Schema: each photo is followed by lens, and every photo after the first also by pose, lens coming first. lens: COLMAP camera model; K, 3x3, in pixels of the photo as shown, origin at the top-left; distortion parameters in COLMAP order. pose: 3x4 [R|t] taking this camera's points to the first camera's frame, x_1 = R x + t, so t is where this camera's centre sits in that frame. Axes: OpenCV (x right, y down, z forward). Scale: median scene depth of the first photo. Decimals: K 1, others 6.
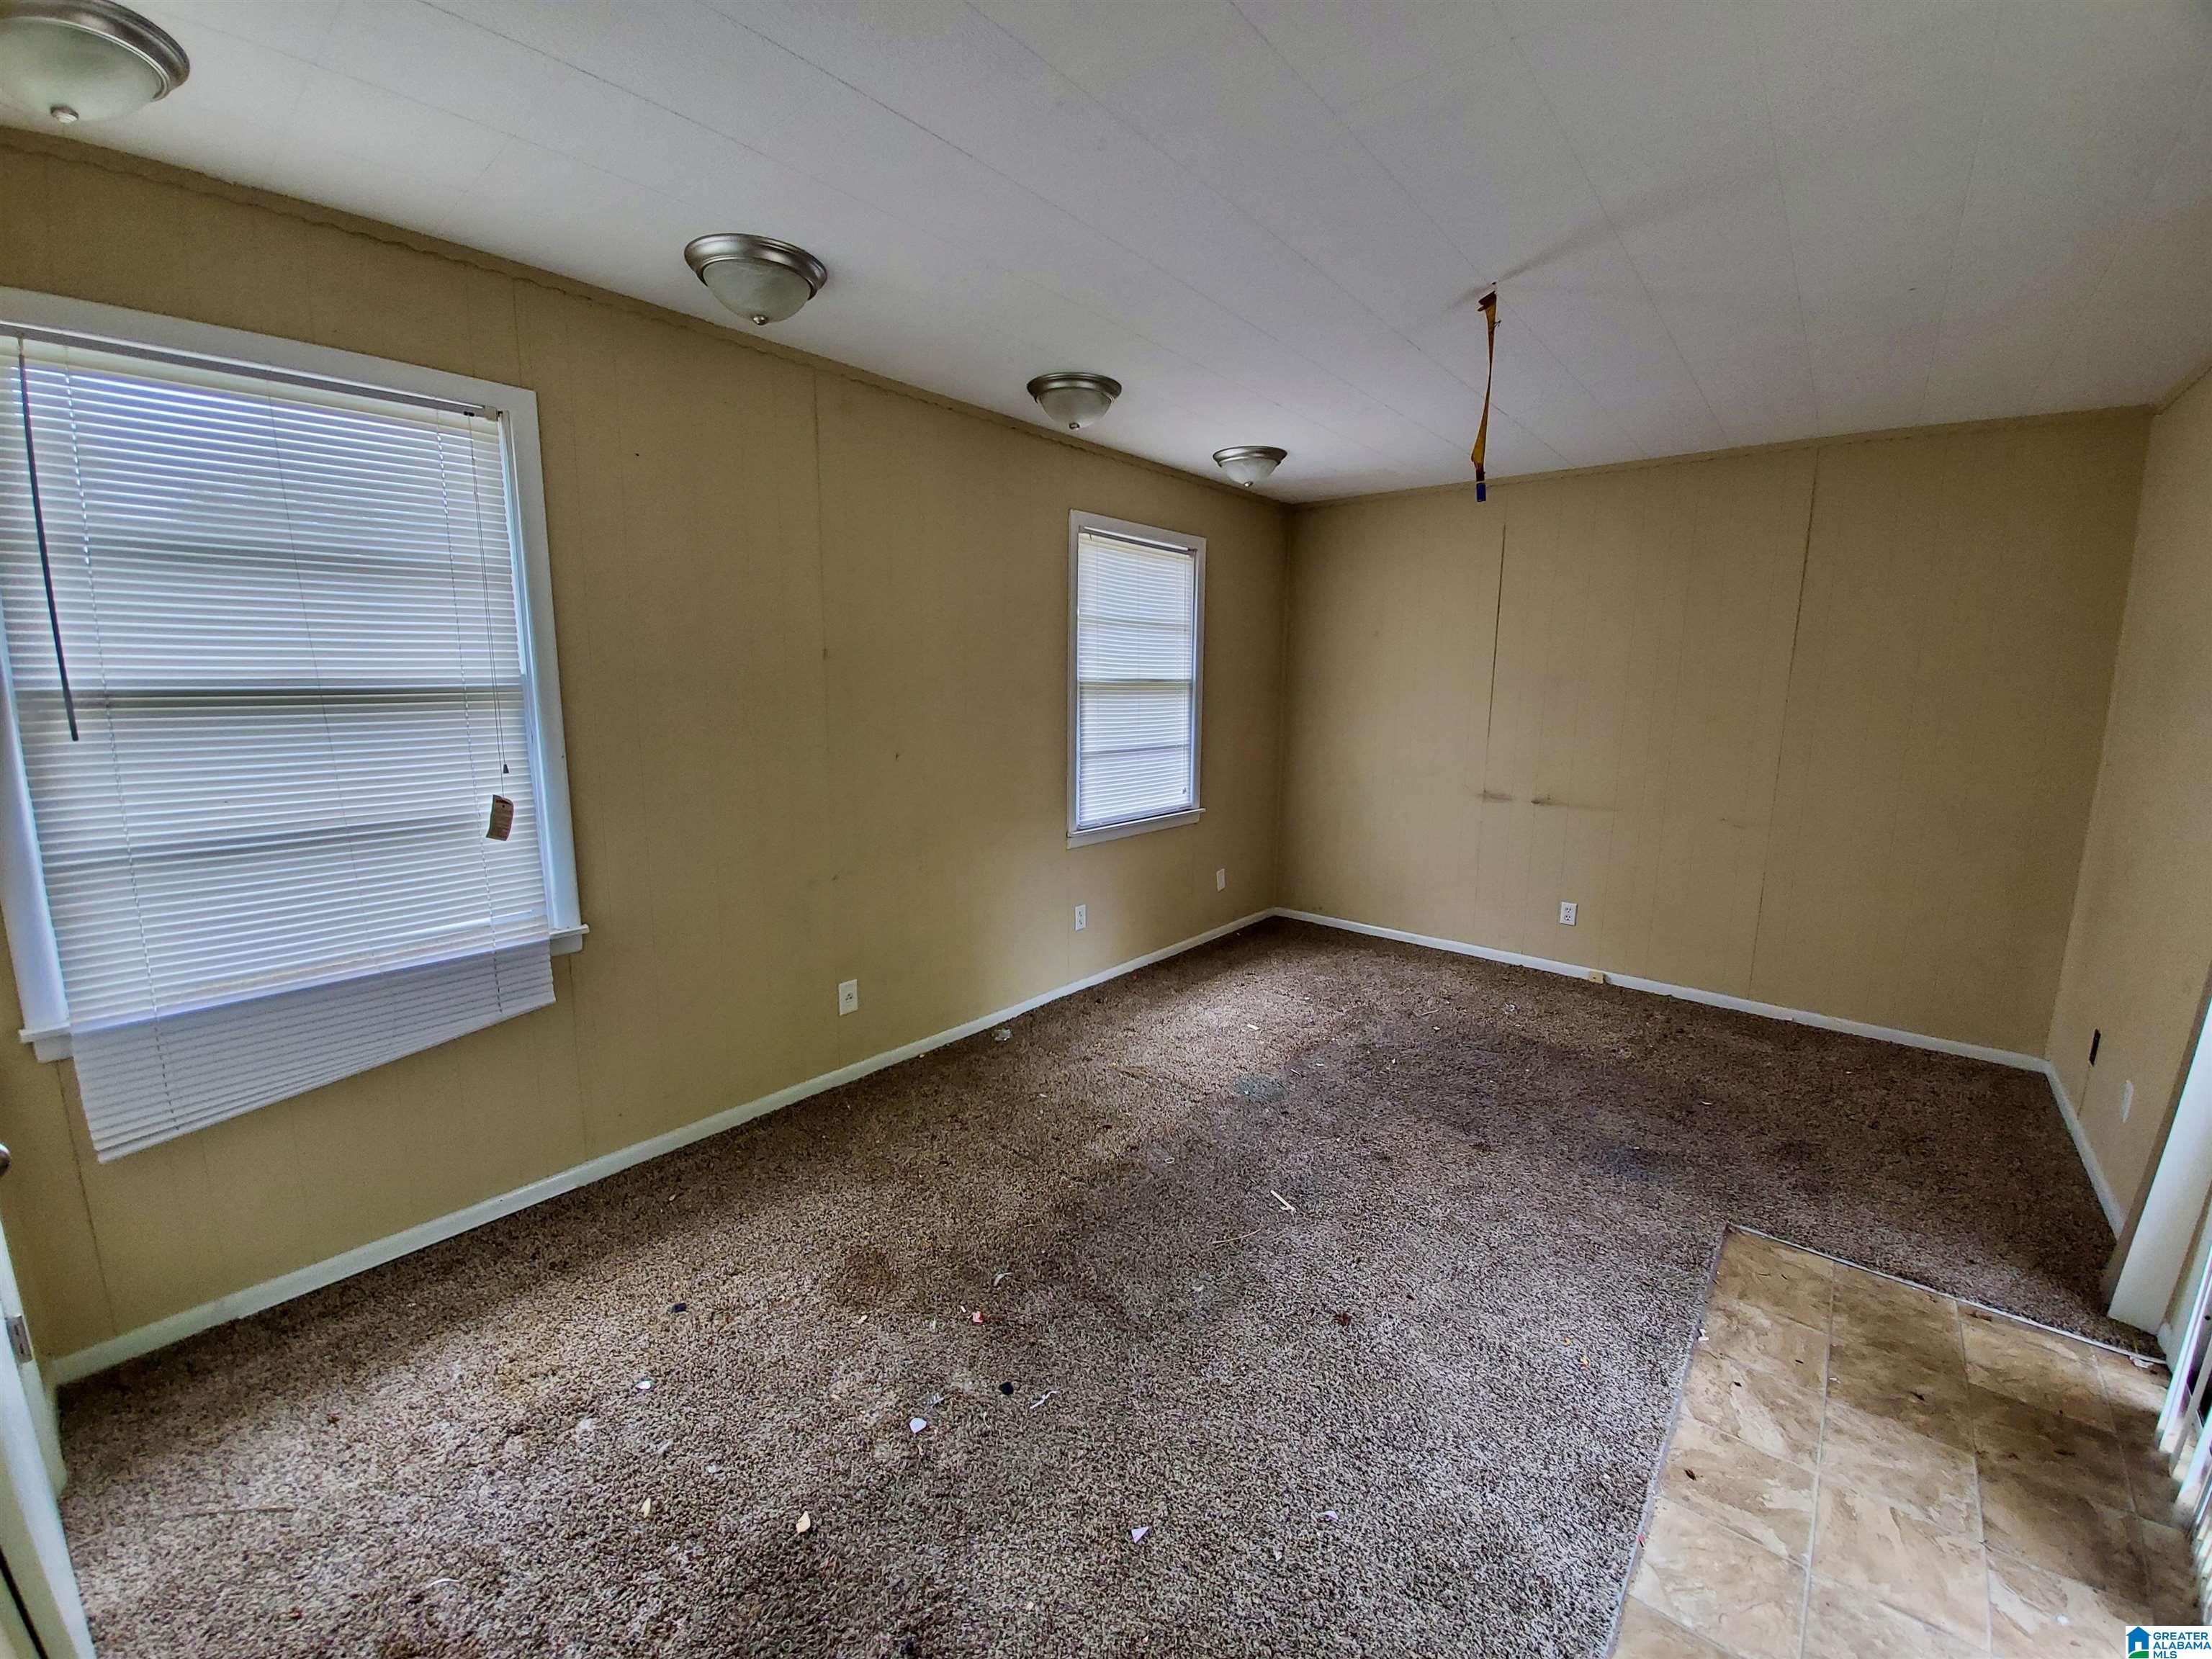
lens RADIAL K [[881.5, 0, 1103.7], [0, 881.5, 815.0], [0, 0, 1]] dist [0.010842, -0.014955]
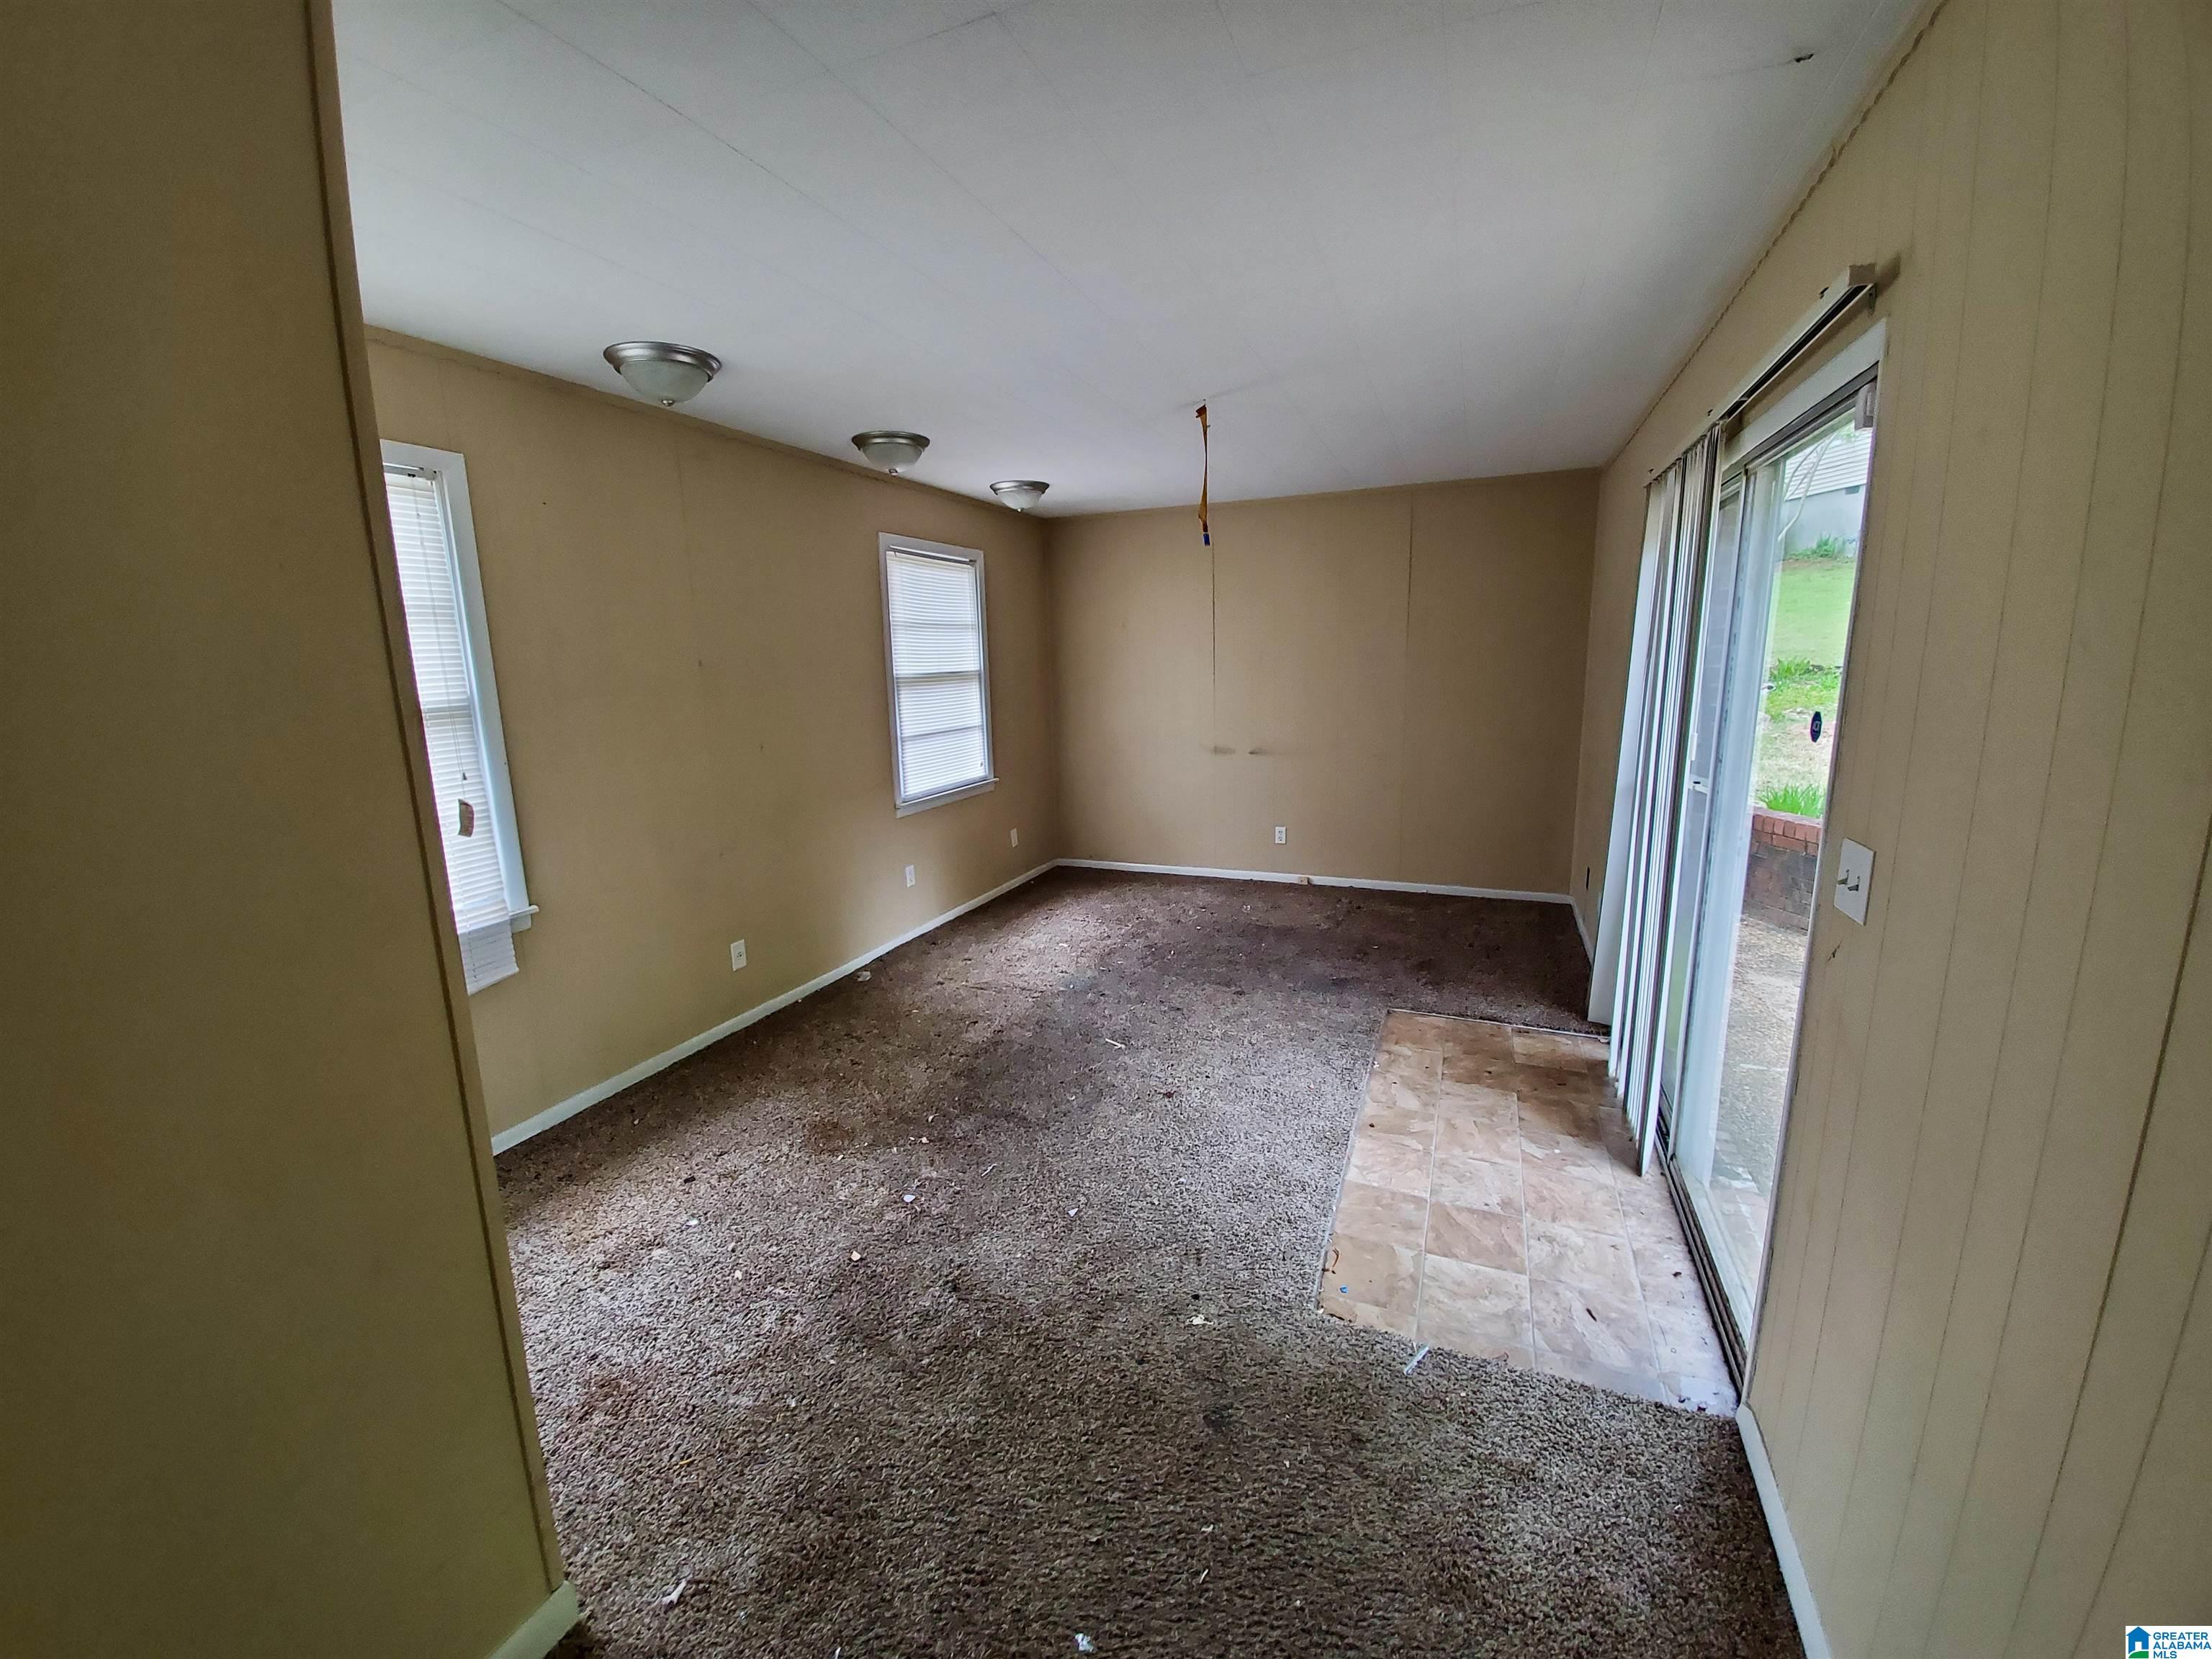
lens RADIAL K [[881.5, 0, 1103.7], [0, 881.5, 815.0], [0, 0, 1]] dist [0.010842, -0.014955]
pose [[0.953416, -0.089011, 0.288226, -0.160374], [0.083035, 0.996003, 0.032921, 0.023799], [-0.290005, -0.007455, 0.956996, -0.288290]]
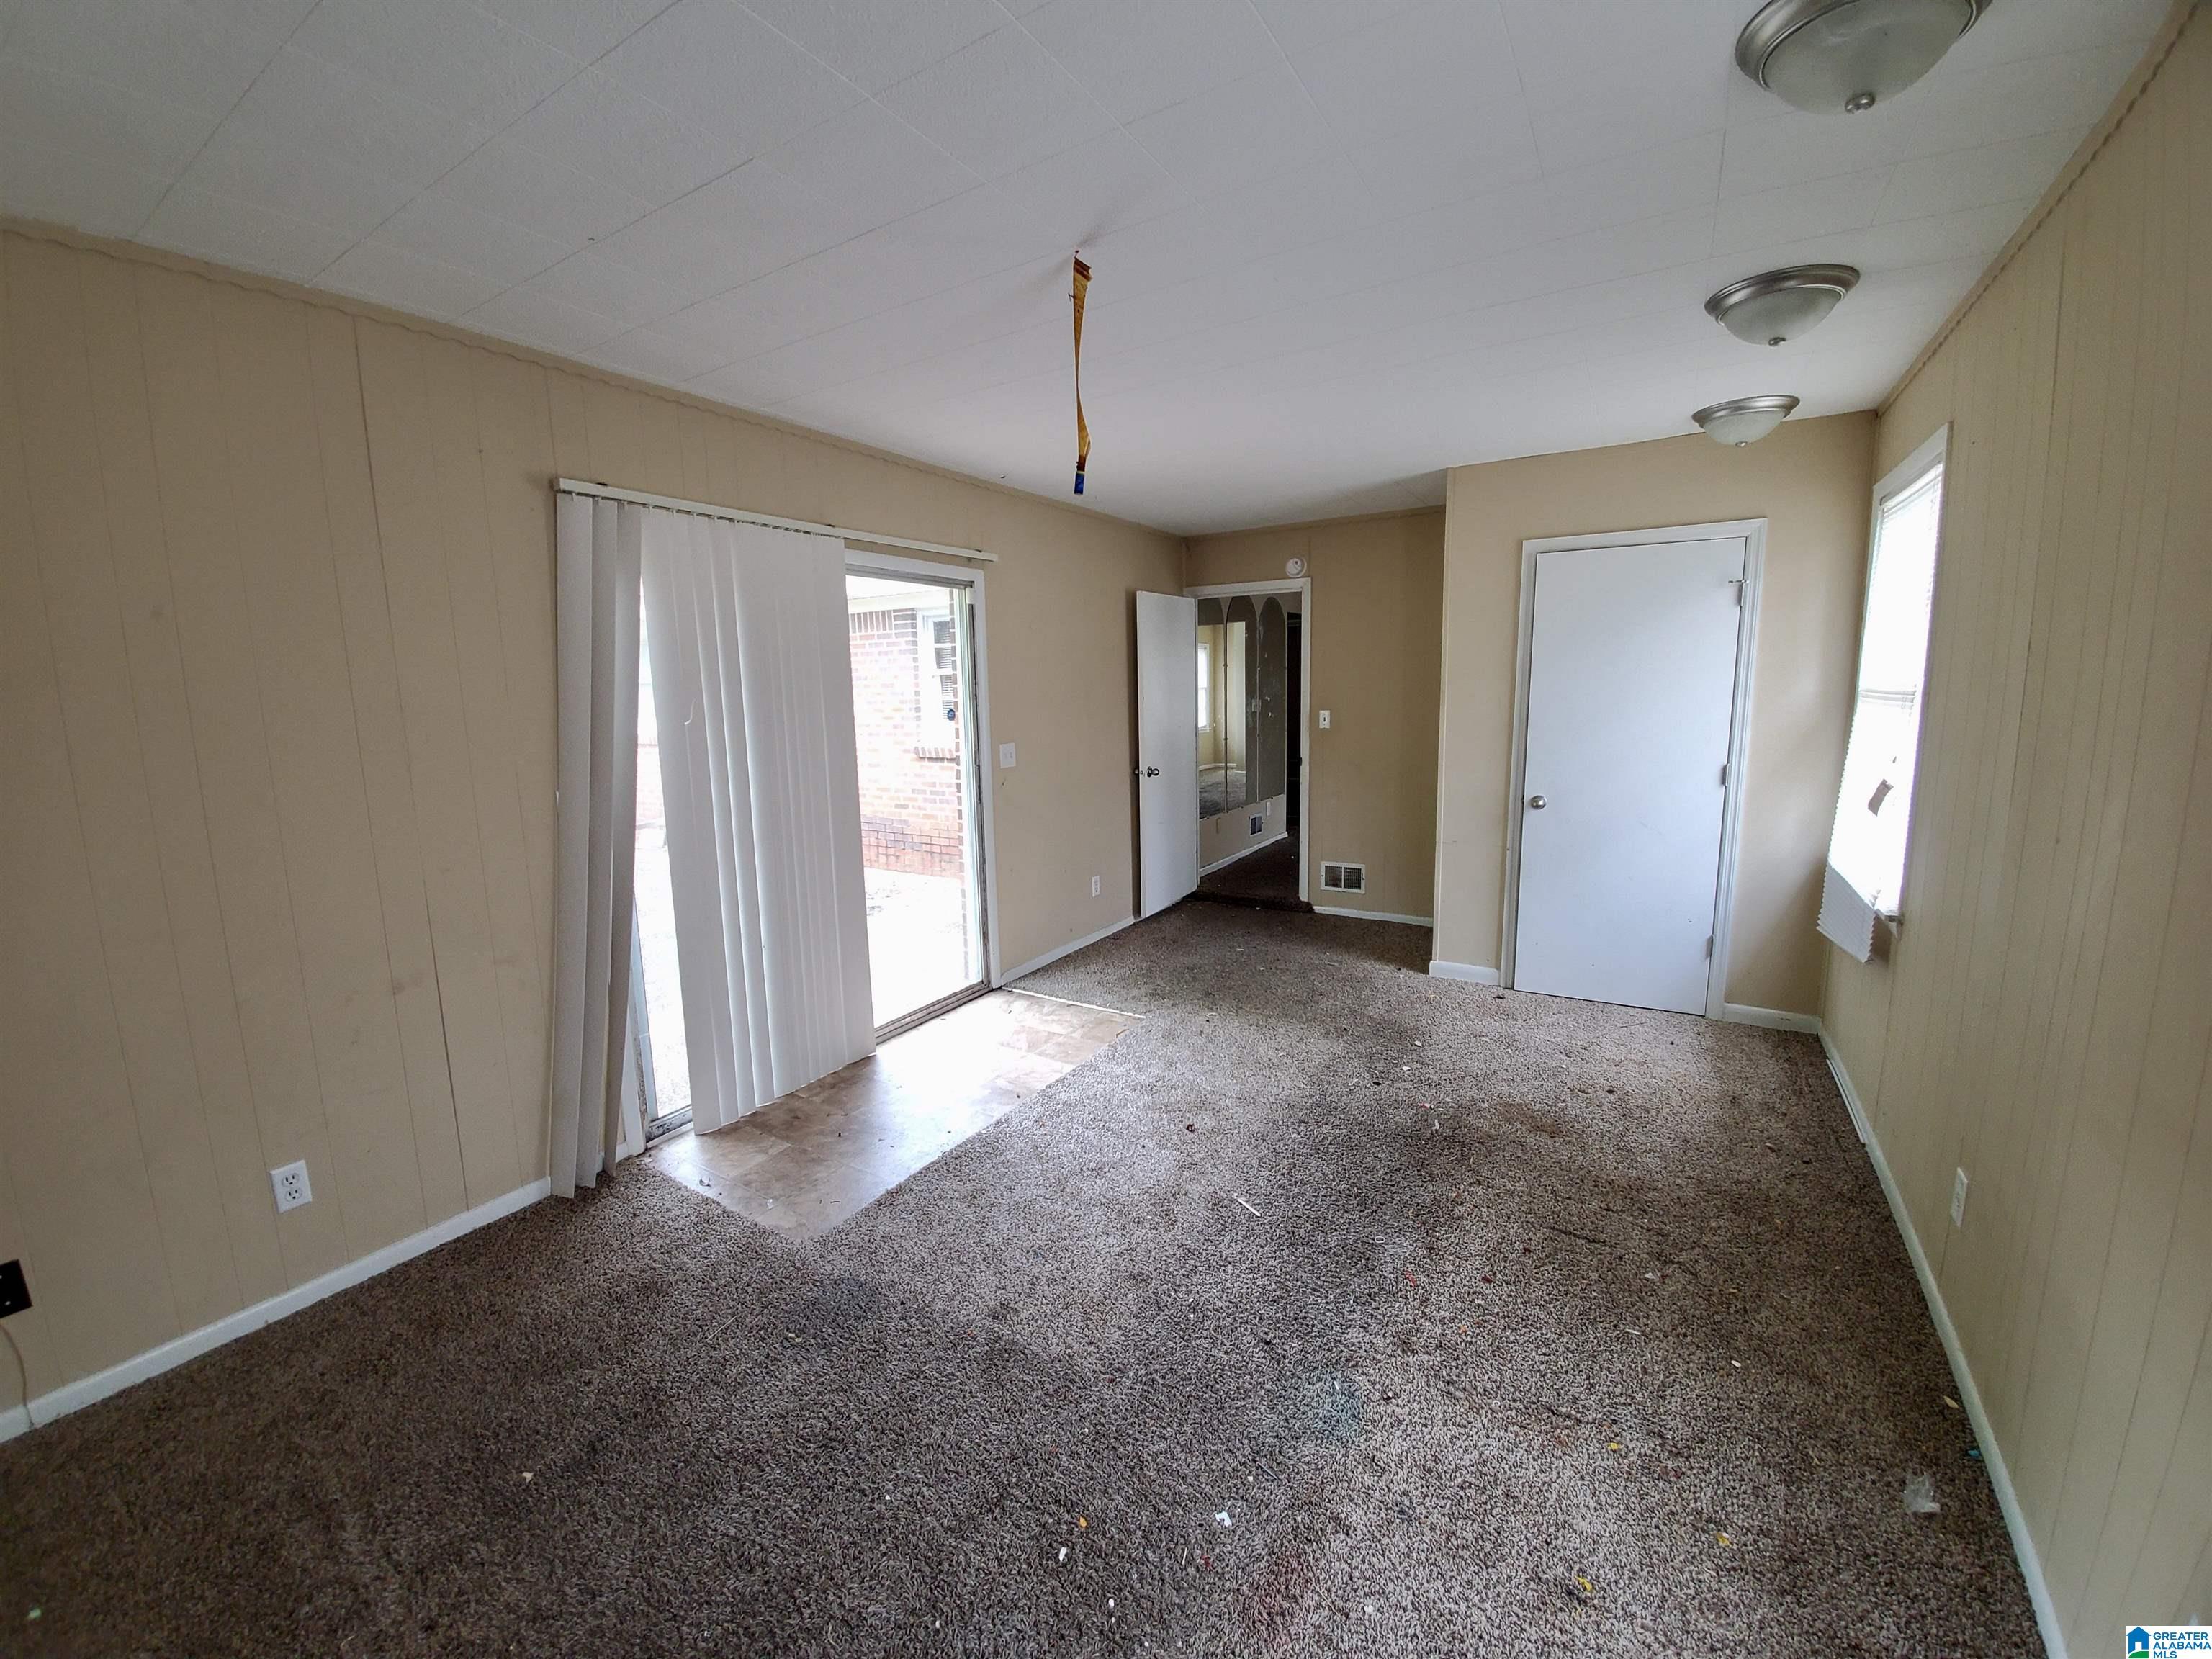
lens RADIAL K [[881.5, 0, 1103.7], [0, 881.5, 815.0], [0, 0, 1]] dist [0.010842, -0.014955]
pose [[-0.989169, 0.023853, -0.144832, 0.435072], [-0.020385, 0.954821, 0.296481, -0.242978], [0.145361, 0.296223, -0.943993, 1.547880]]
